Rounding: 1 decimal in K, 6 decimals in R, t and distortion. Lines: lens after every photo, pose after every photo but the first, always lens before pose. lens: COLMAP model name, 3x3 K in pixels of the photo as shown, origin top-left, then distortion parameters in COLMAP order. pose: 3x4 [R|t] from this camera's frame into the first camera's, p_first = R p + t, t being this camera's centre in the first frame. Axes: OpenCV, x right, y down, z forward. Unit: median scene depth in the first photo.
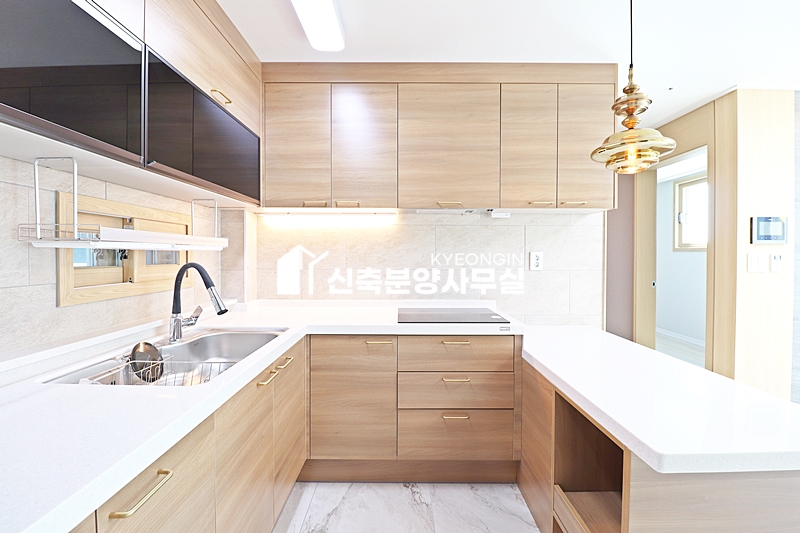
lens RADIAL K [[370.3, 0, 400.3], [0, 370.3, 259.7], [0, 0, 1]] dist [-0.000429, -0.013198]
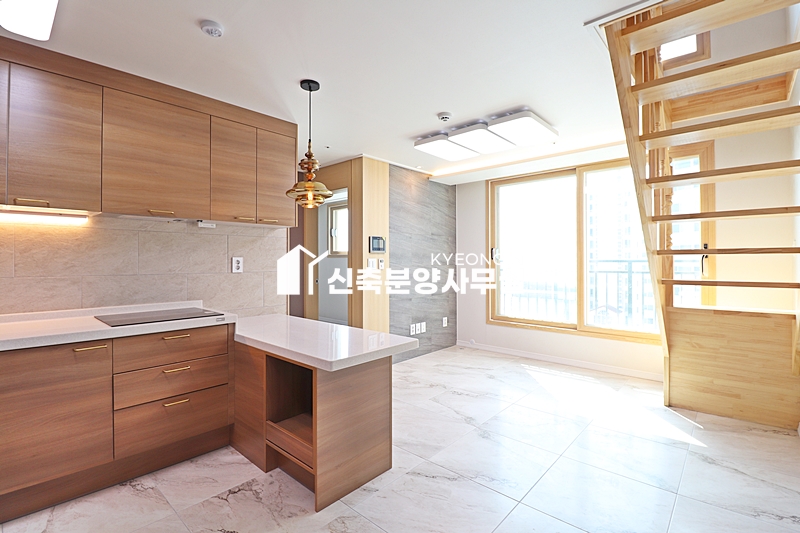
lens RADIAL K [[370.3, 0, 400.3], [0, 370.3, 259.7], [0, 0, 1]] dist [-0.000429, -0.013198]
pose [[0.669239, -0.001267, 0.743046, -0.203236], [0.011372, 0.999899, -0.008538, 0.003575], [-0.742960, 0.014164, 0.669186, -0.239231]]
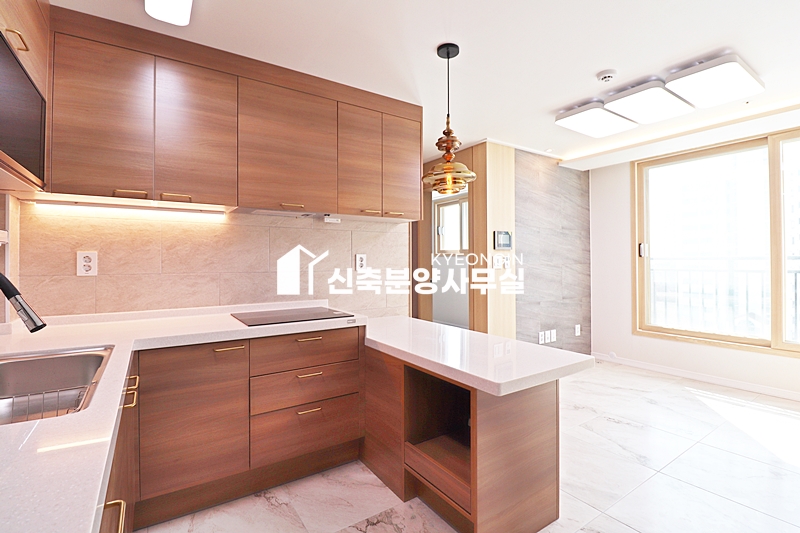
lens RADIAL K [[373.1, 0, 402.0], [0, 373.1, 259.0], [0, 0, 1]] dist [0.000095, -0.012695]
pose [[0.830186, -0.001591, 0.557484, -0.192267], [0.012671, 0.999791, -0.016015, 0.015001], [-0.557342, 0.020359, 0.830033, -0.023779]]
